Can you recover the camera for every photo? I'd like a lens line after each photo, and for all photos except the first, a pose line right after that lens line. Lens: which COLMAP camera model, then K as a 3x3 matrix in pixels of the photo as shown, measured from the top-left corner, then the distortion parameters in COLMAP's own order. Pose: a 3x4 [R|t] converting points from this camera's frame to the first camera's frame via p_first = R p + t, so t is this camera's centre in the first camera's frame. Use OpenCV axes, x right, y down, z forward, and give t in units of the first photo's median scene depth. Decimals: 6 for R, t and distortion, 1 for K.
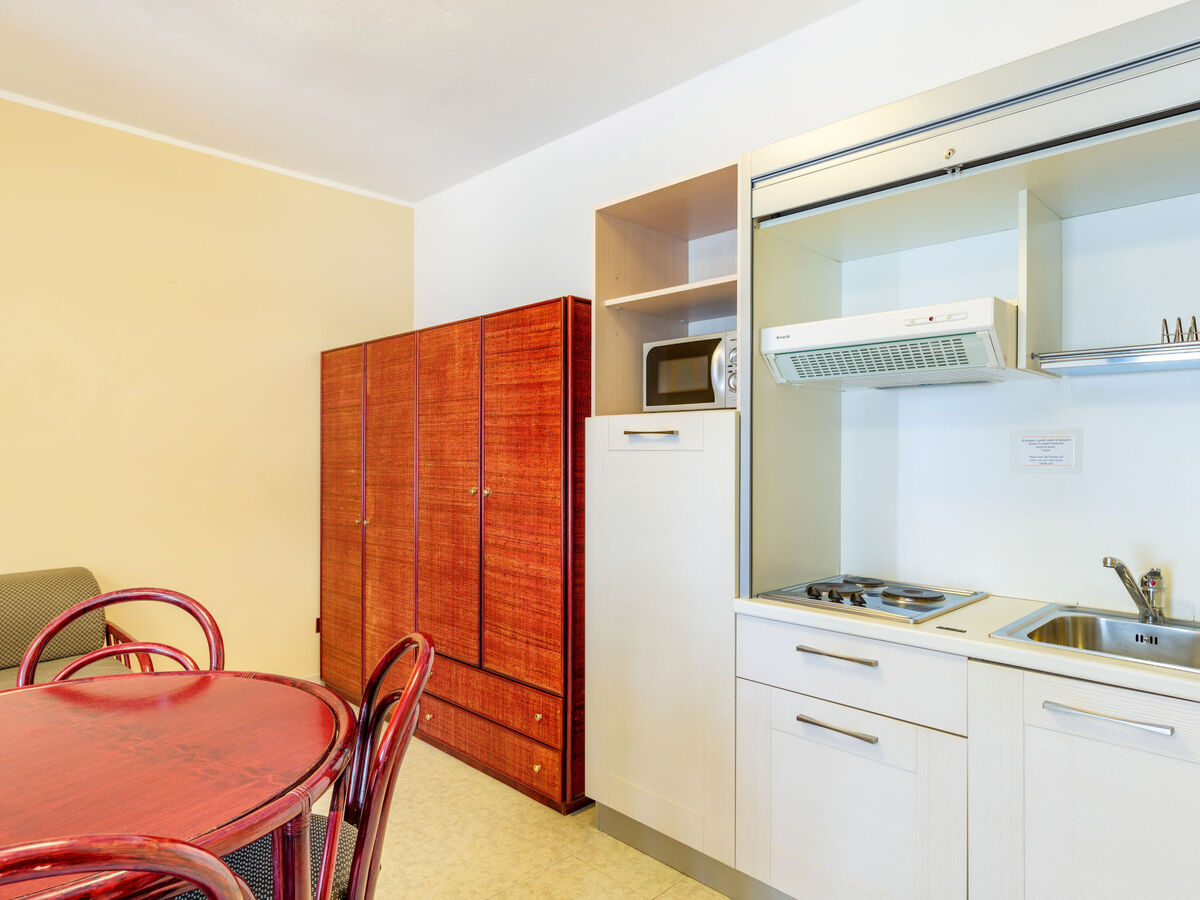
lens RADIAL K [[731.0, 0, 598.9], [0, 731.0, 453.0], [0, 0, 1]] dist [0.001291, 0.005387]
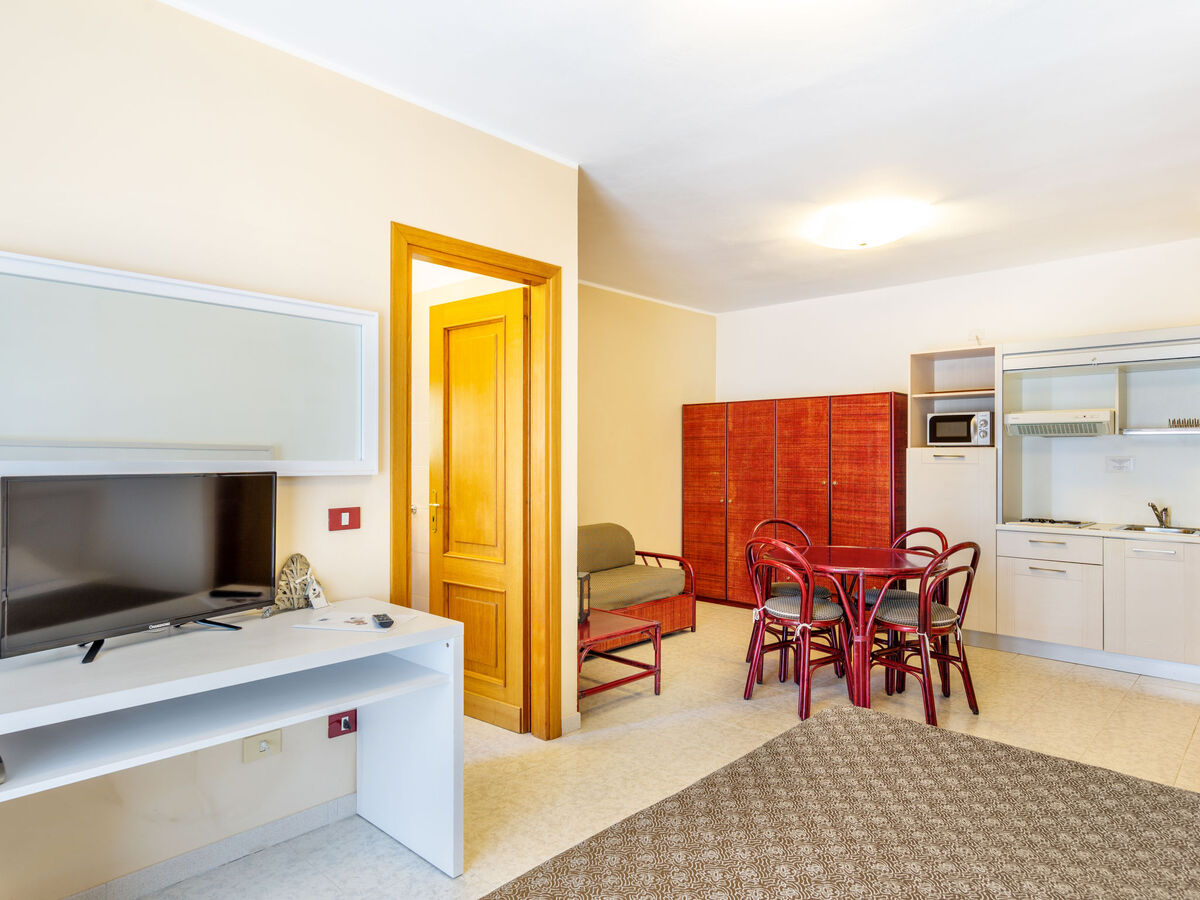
lens RADIAL K [[731.0, 0, 600.1], [0, 731.0, 451.7], [0, 0, 1]] dist [0.001291, 0.005387]
pose [[0.999501, -0.001014, 0.031560, -0.969732], [0.001185, 0.999985, -0.005409, -0.026390], [-0.031554, 0.005444, 0.999487, -1.127400]]
